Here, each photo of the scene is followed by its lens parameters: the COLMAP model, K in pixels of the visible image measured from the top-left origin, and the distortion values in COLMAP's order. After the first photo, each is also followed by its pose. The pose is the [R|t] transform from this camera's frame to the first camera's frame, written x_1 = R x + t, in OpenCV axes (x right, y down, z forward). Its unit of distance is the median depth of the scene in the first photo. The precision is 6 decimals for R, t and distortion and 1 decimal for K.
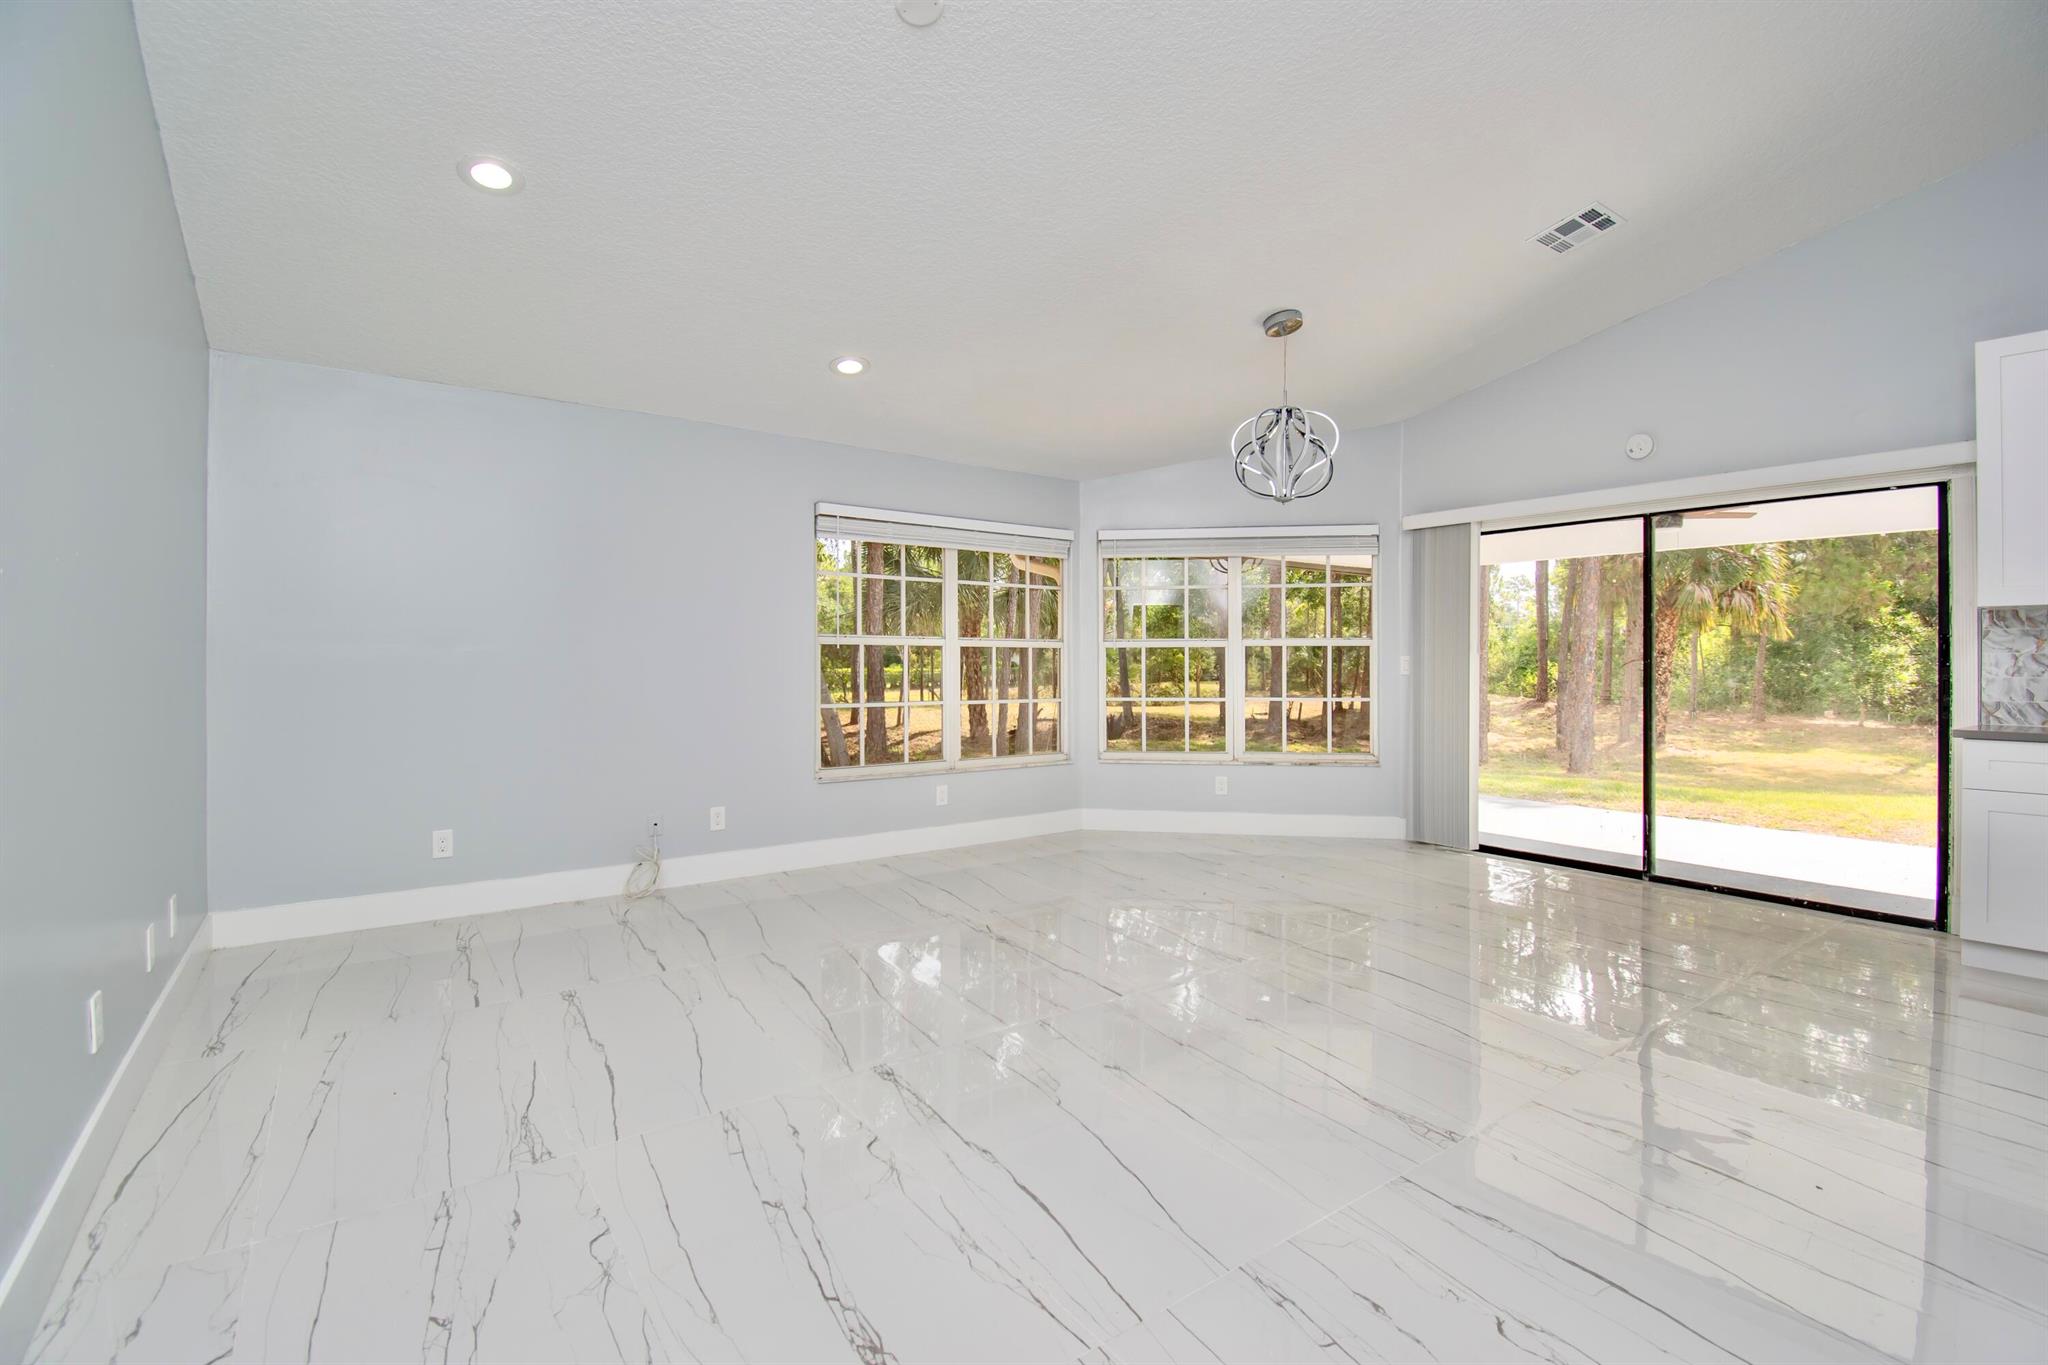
lens RADIAL K [[908.9, 0, 1026.3], [0, 908.9, 687.0], [0, 0, 1]] dist [0.014115, -0.021858]
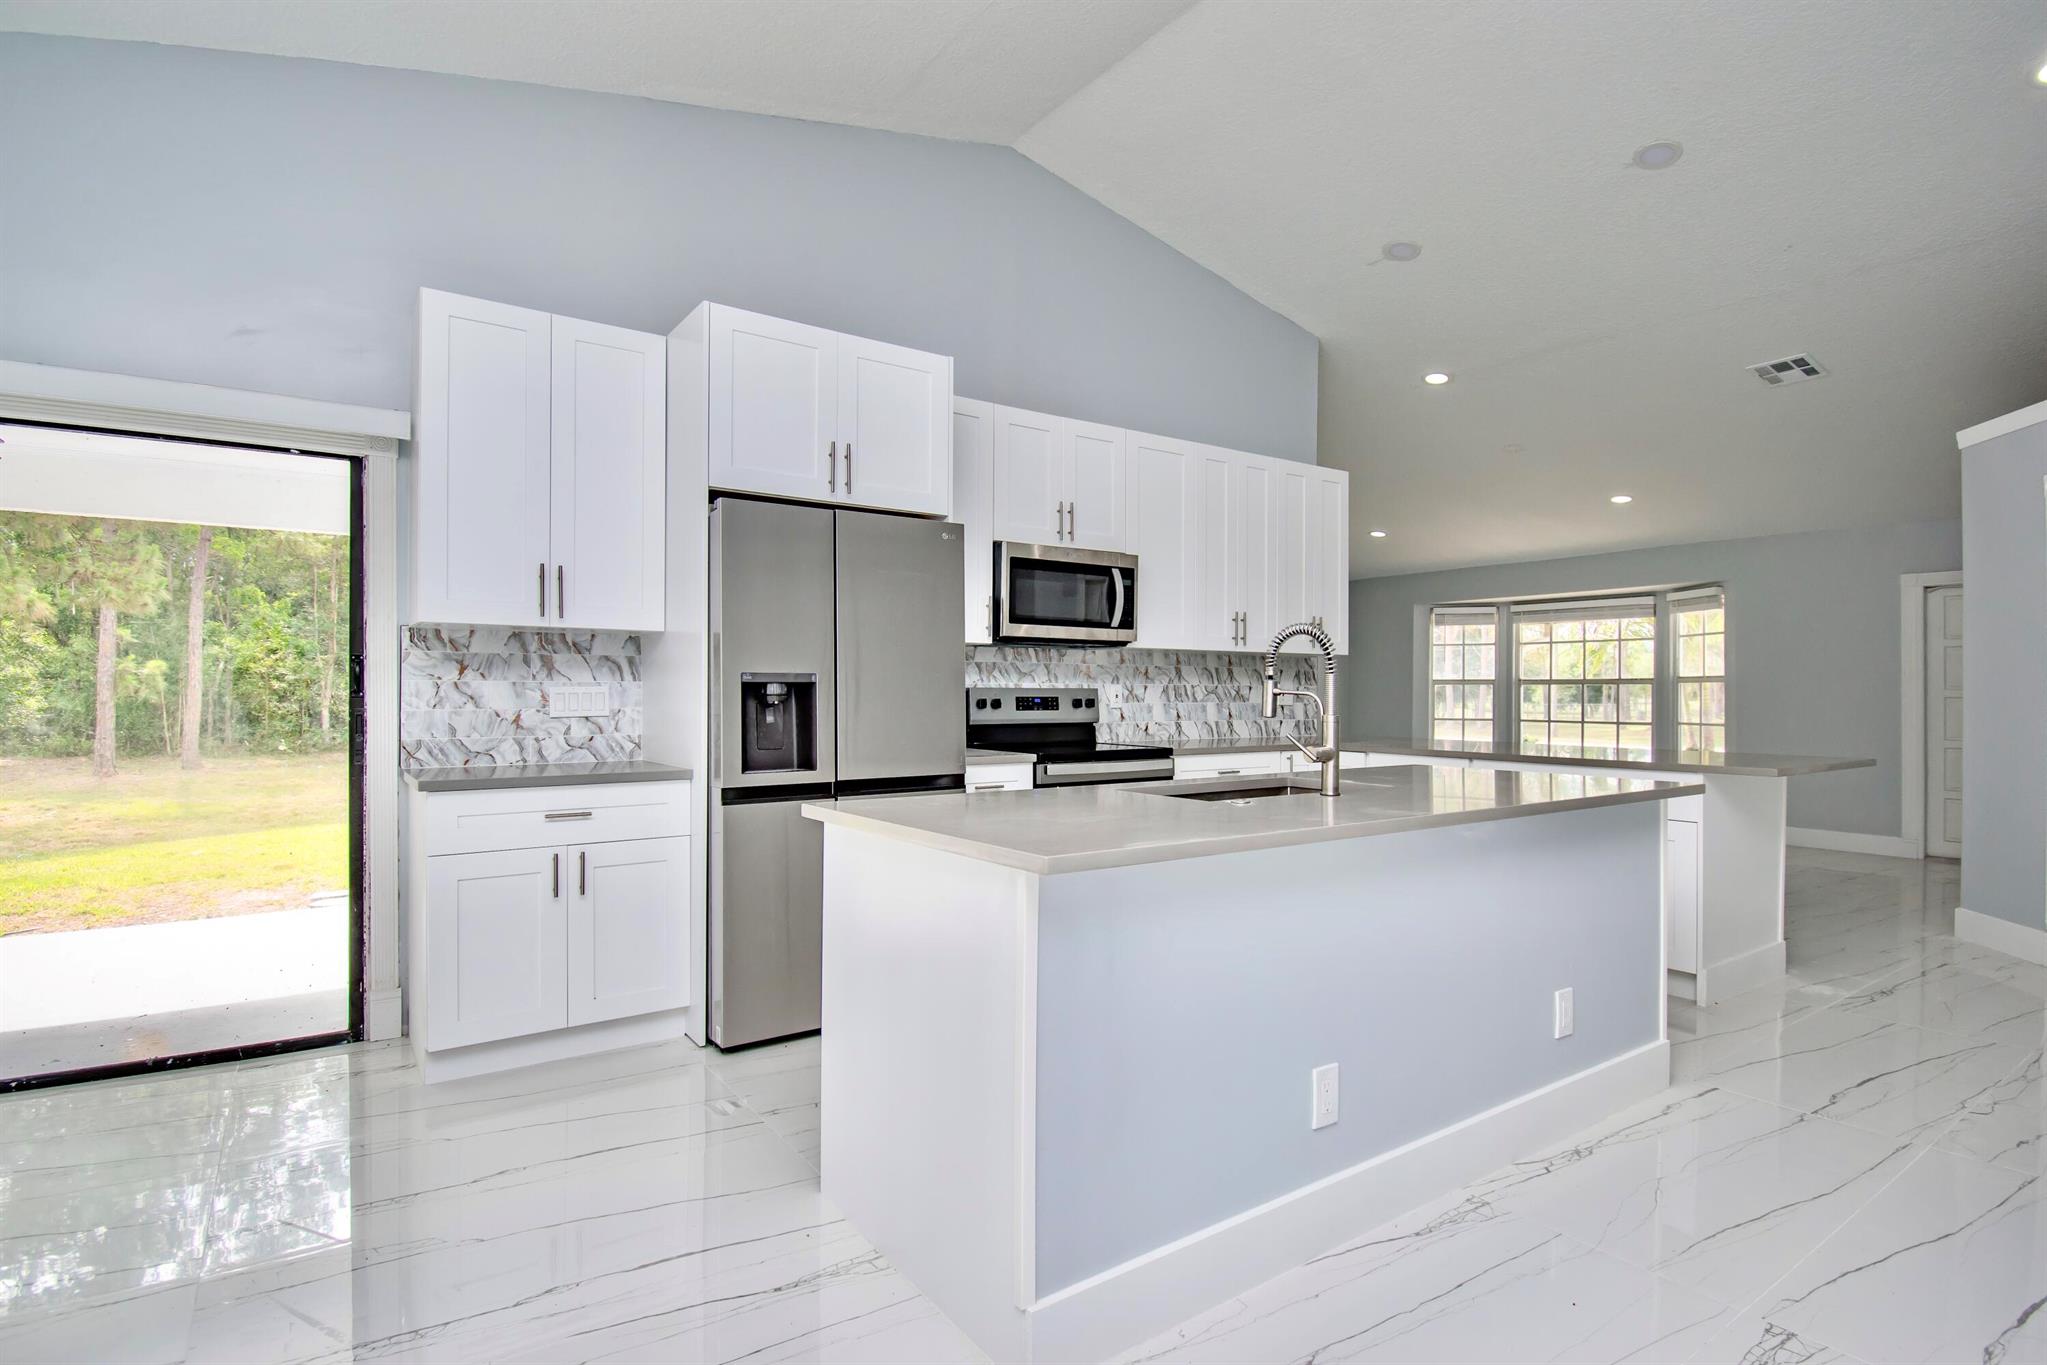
lens RADIAL K [[1034.9, 0, 1020.7], [0, 1034.9, 686.1], [0, 0, 1]] dist [0.001664, 0.000245]
pose [[0.019093, 0.004806, 0.999806, 0.143409], [0.022389, 0.999736, -0.005234, -0.014631], [-0.999567, 0.022484, 0.018980, 0.410564]]
